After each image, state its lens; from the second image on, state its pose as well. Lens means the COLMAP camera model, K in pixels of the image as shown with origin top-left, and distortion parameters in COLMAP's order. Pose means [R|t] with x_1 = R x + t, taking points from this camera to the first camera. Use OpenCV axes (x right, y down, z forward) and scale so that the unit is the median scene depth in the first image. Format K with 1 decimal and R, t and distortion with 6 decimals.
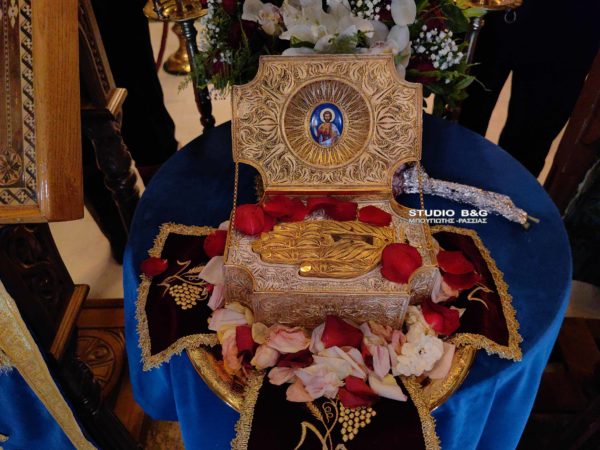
lens RADIAL K [[469.7, 0, 301.6], [0, 469.7, 225.8], [0, 0, 1]] dist [0.126889, -0.002029]
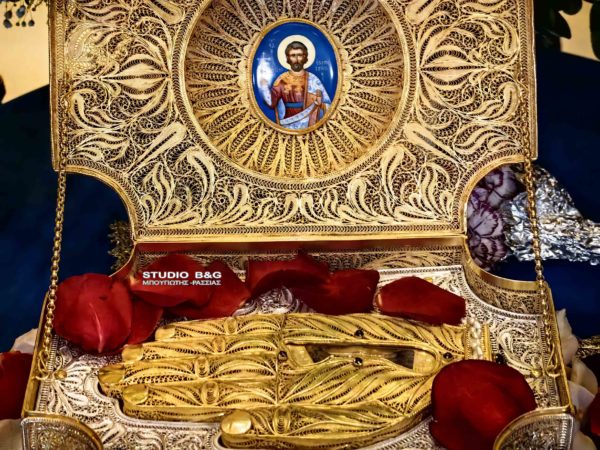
lens RADIAL K [[1673.5, 0, 300.1], [0, 1673.5, 224.2], [0, 0, 1]] dist [0.267265, 0.000000]
pose [[0.999890, -0.014670, 0.002034, 0.053708], [0.014801, 0.984826, -0.172911, 0.147566], [0.000533, 0.172922, 0.984935, -0.343317]]
